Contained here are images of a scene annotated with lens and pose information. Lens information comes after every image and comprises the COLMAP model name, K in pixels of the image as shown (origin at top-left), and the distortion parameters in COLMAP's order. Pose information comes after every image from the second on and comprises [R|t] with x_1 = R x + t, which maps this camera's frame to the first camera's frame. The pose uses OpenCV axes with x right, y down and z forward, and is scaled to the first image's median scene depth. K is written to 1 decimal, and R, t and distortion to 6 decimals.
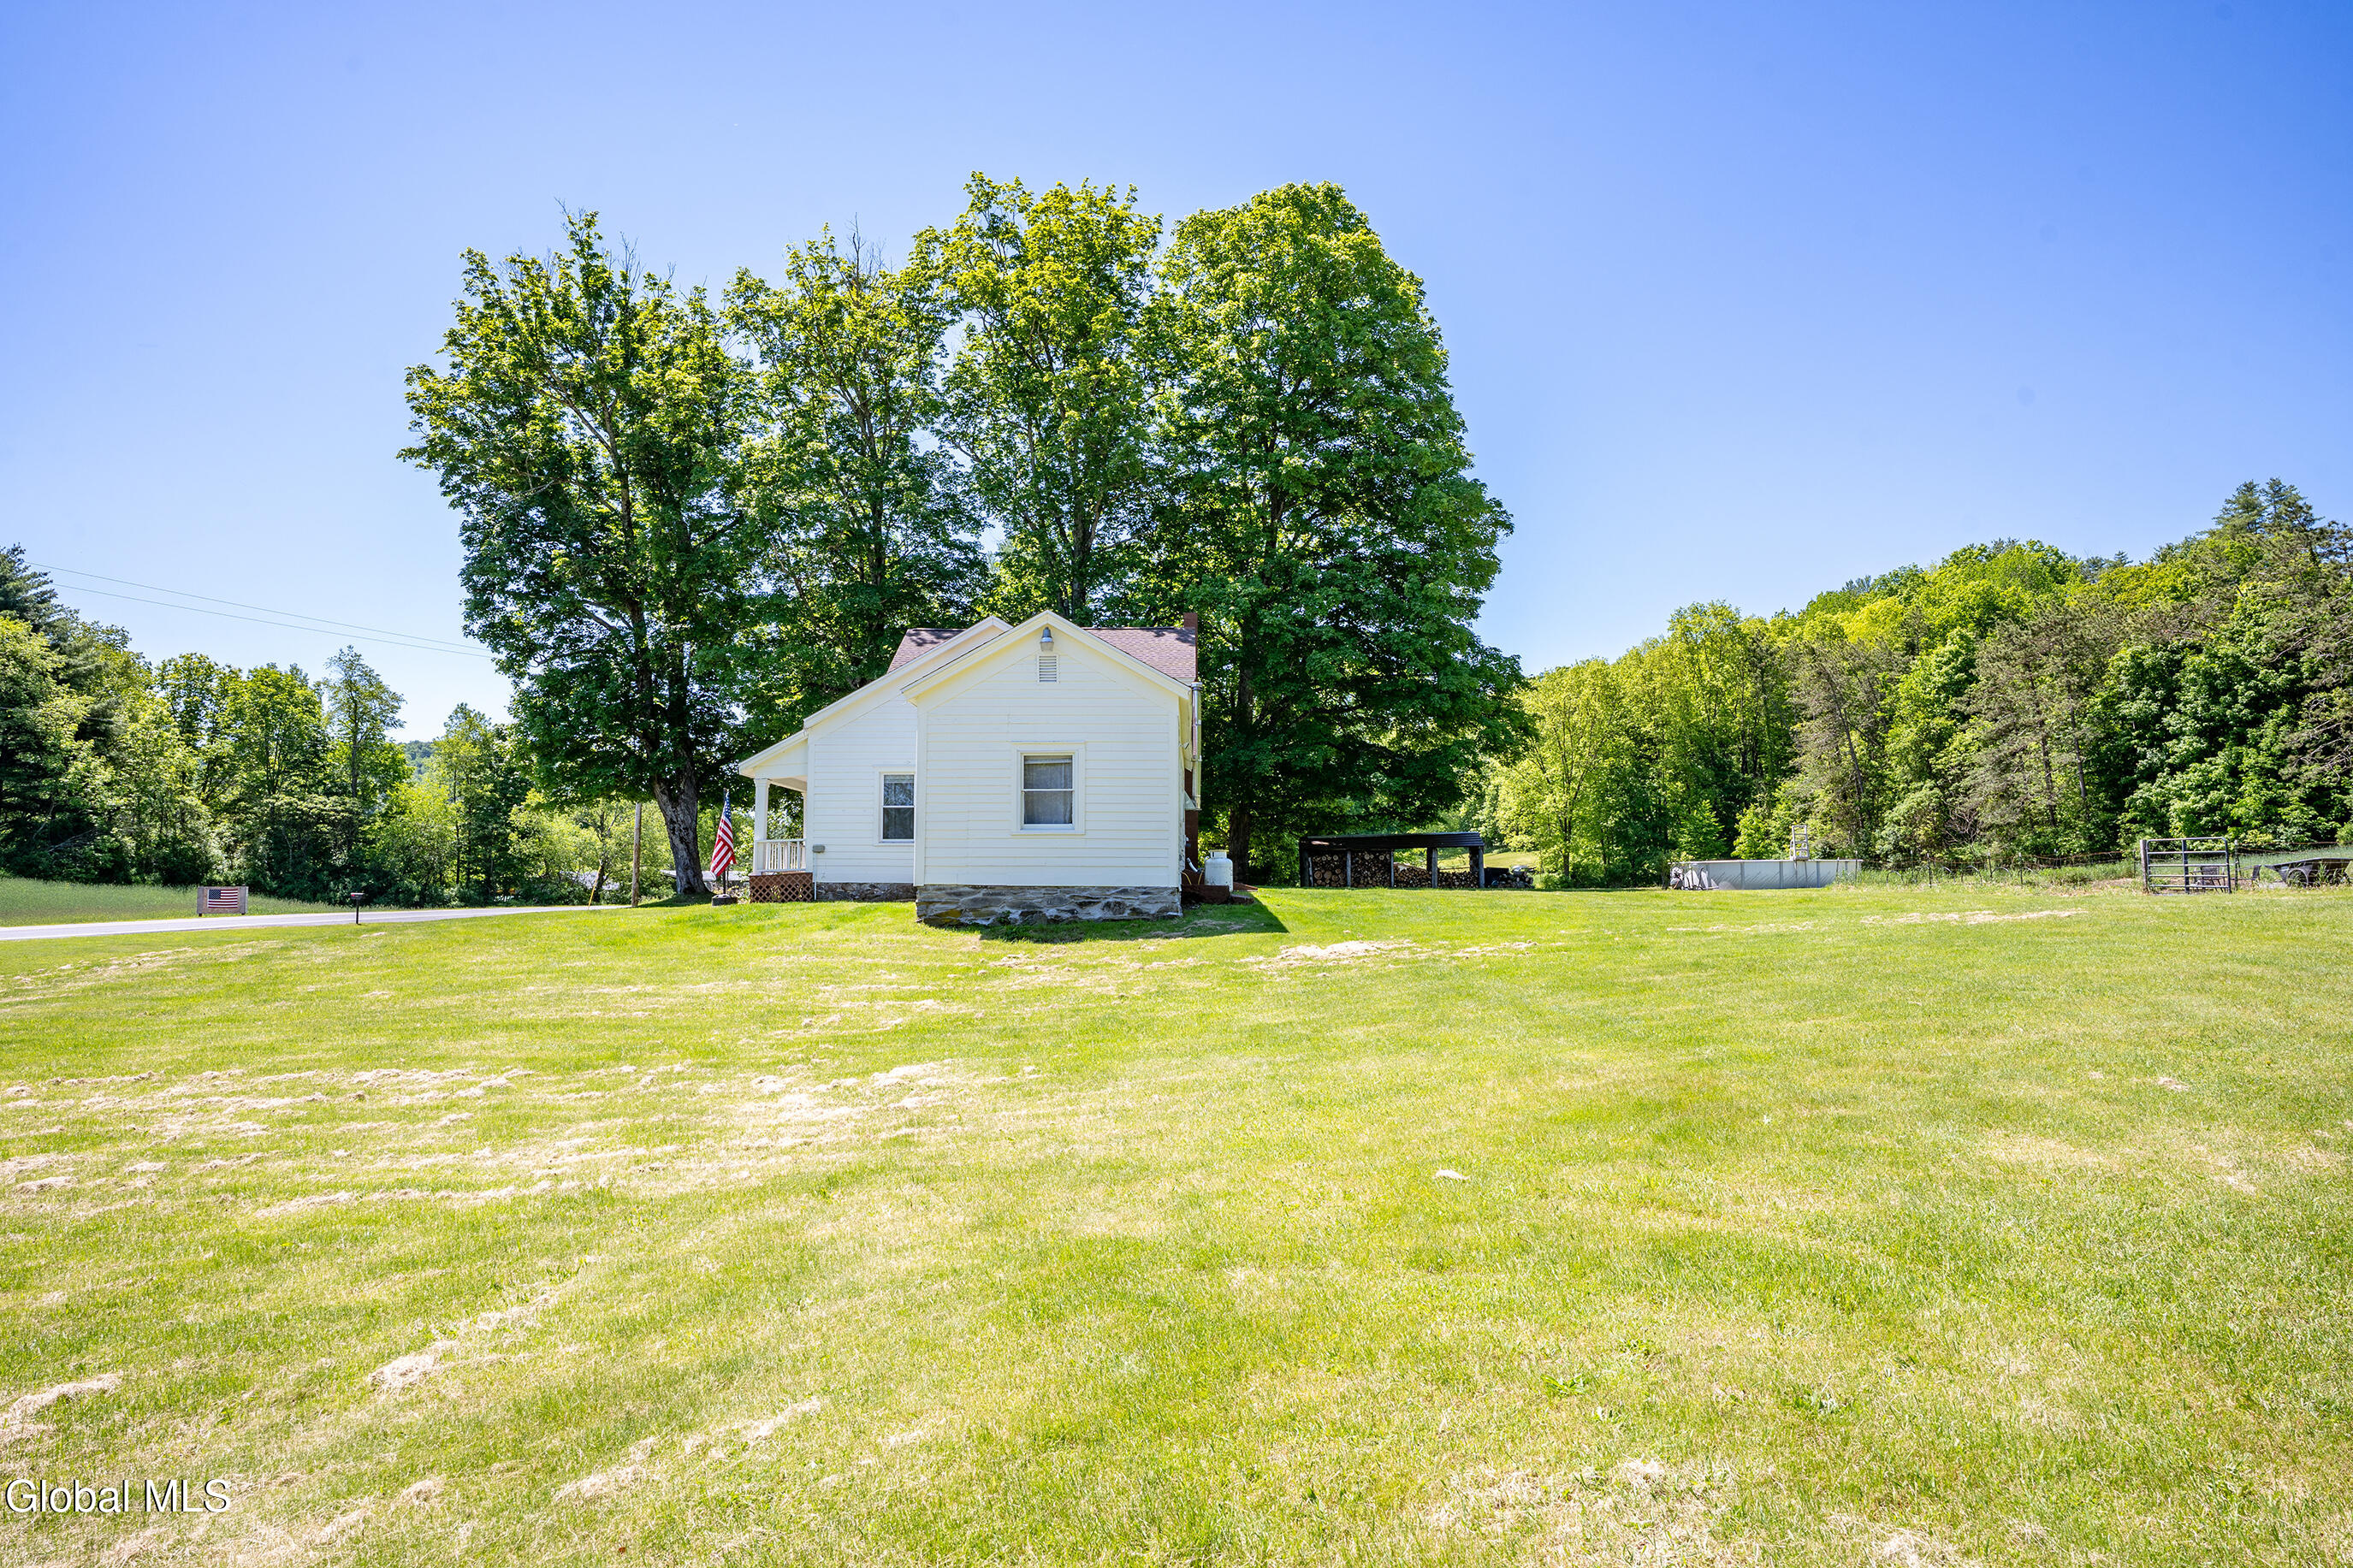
lens RADIAL K [[1336.5, 0, 1179.4], [0, 1336.5, 793.9], [0, 0, 1]] dist [-0.004520, 0.001446]
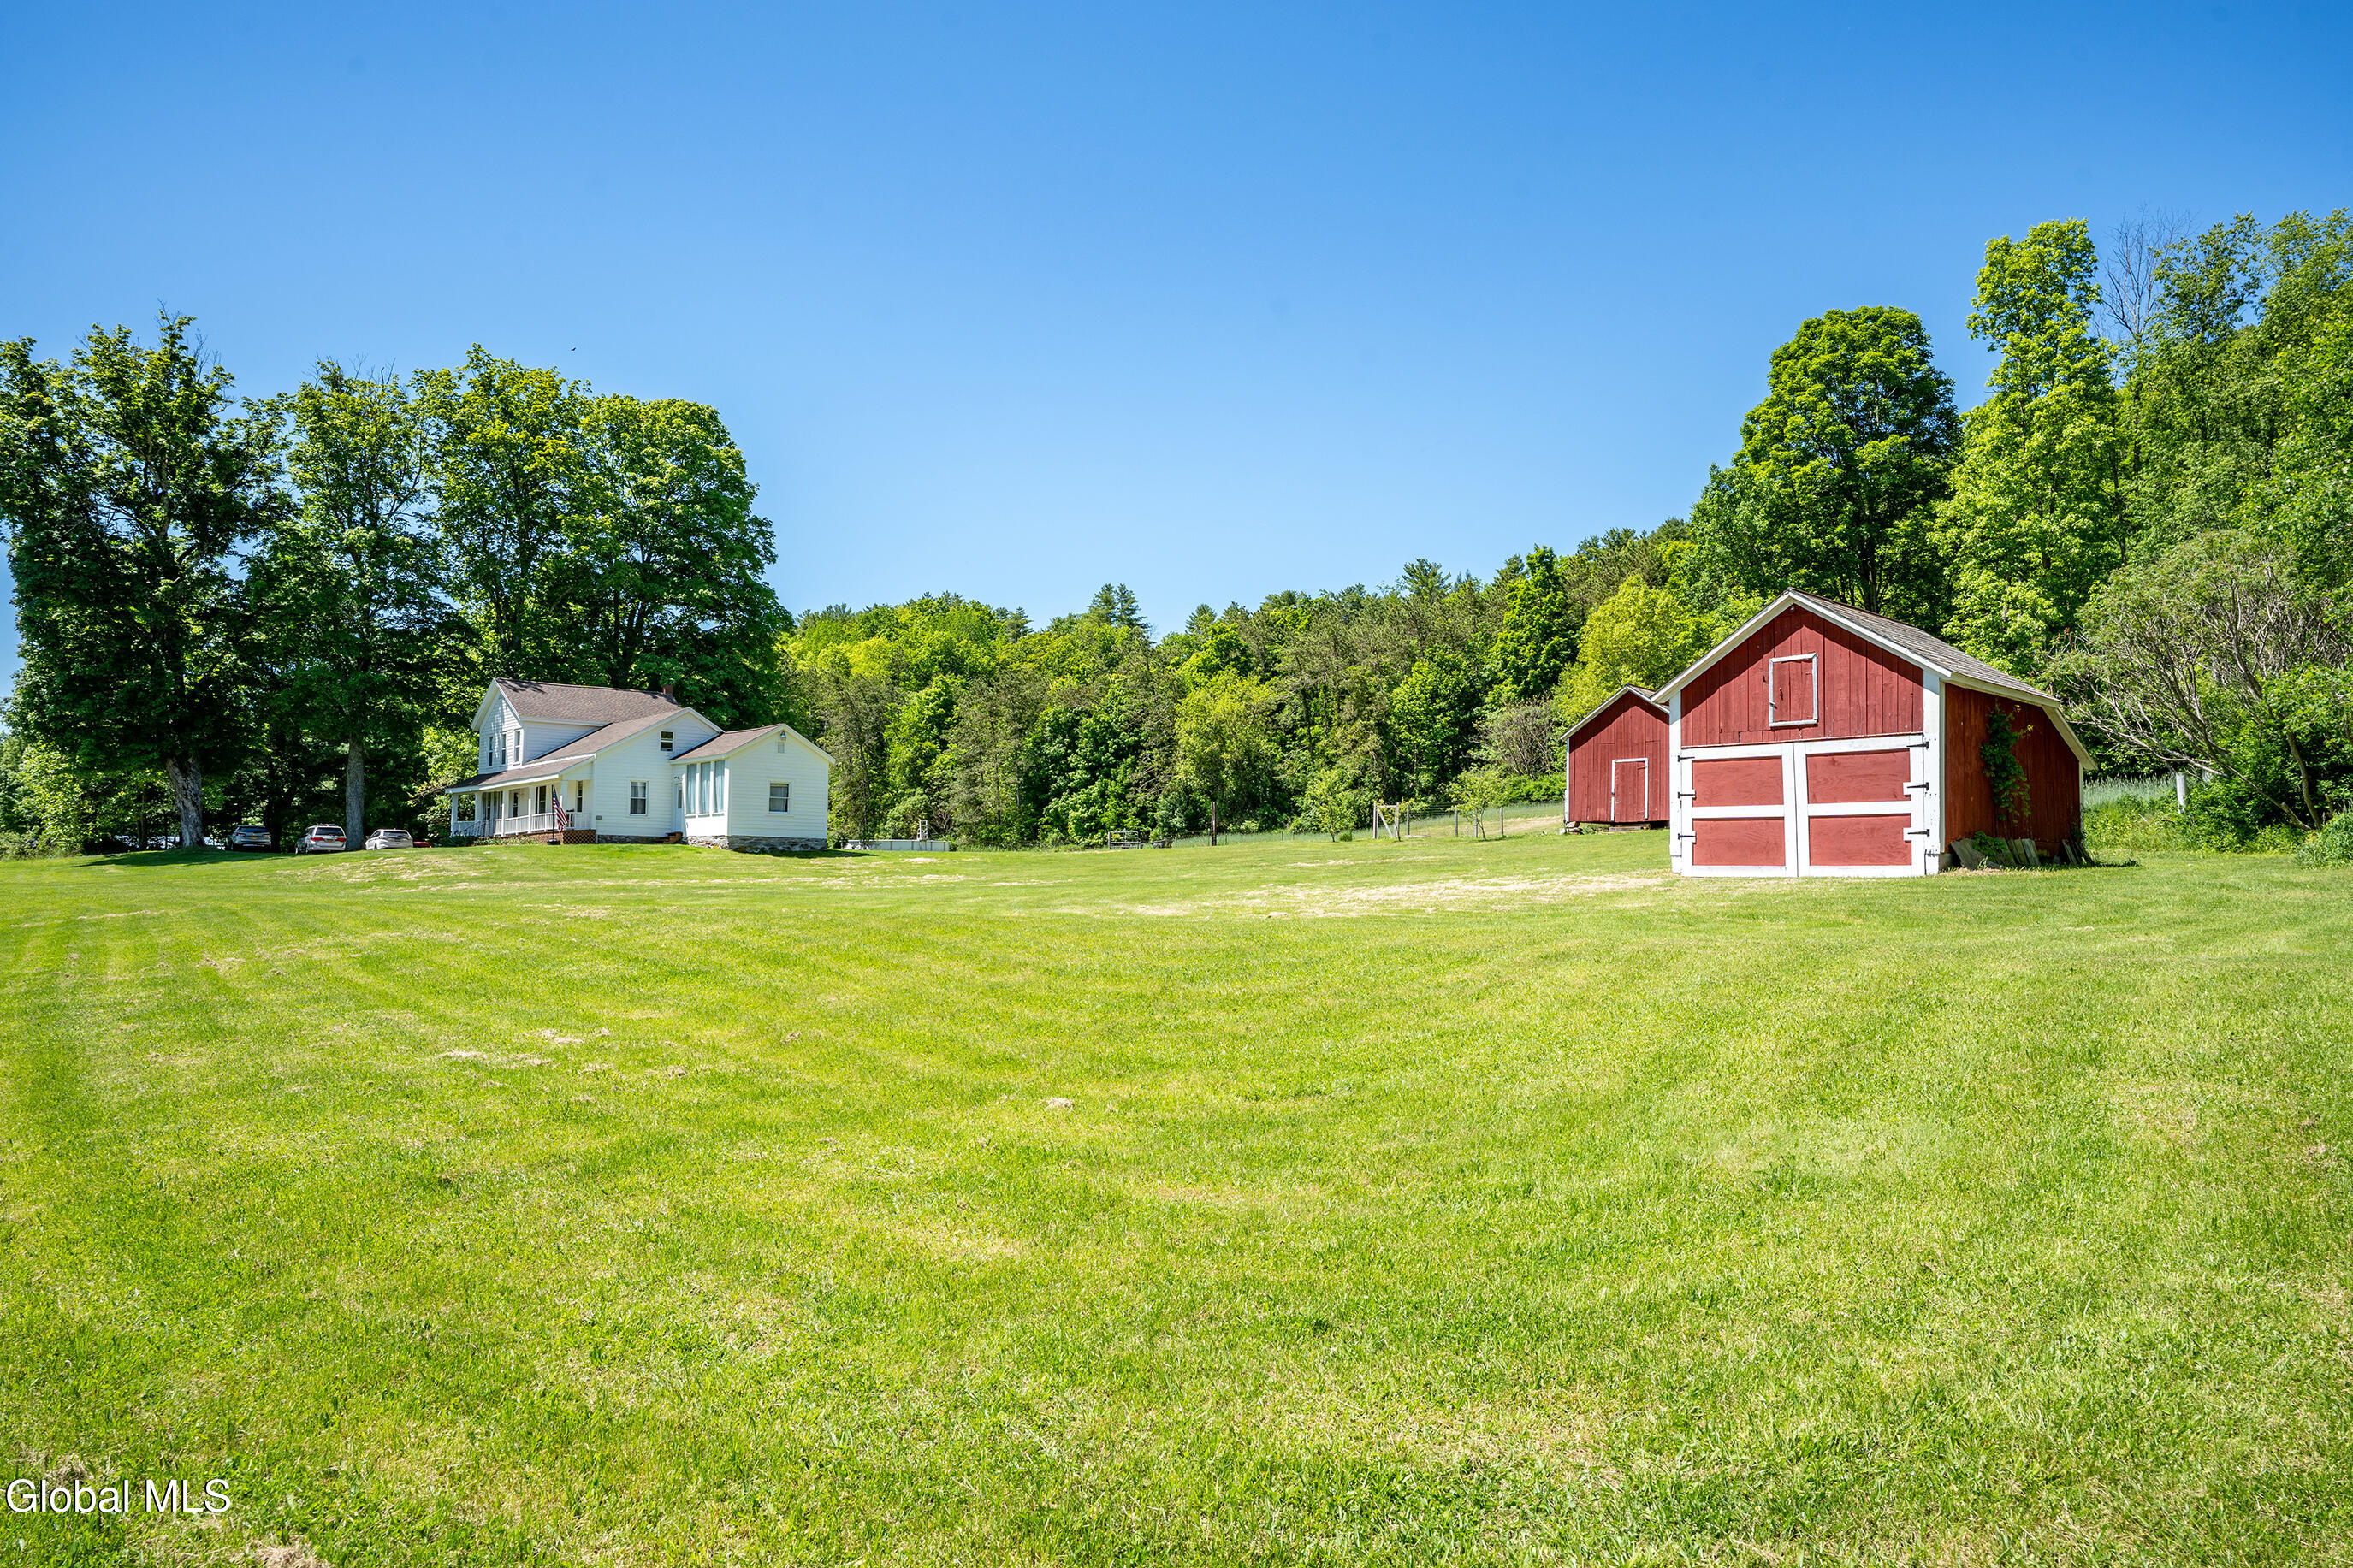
lens RADIAL K [[1504.4, 0, 1172.1], [0, 1504.4, 788.5], [0, 0, 1]] dist [-0.000132, 0.001387]
pose [[0.735674, 0.047998, 0.675633, -0.339861], [-0.053554, 0.998485, -0.012621, -0.005530], [-0.675215, -0.026898, 0.737131, -0.355177]]
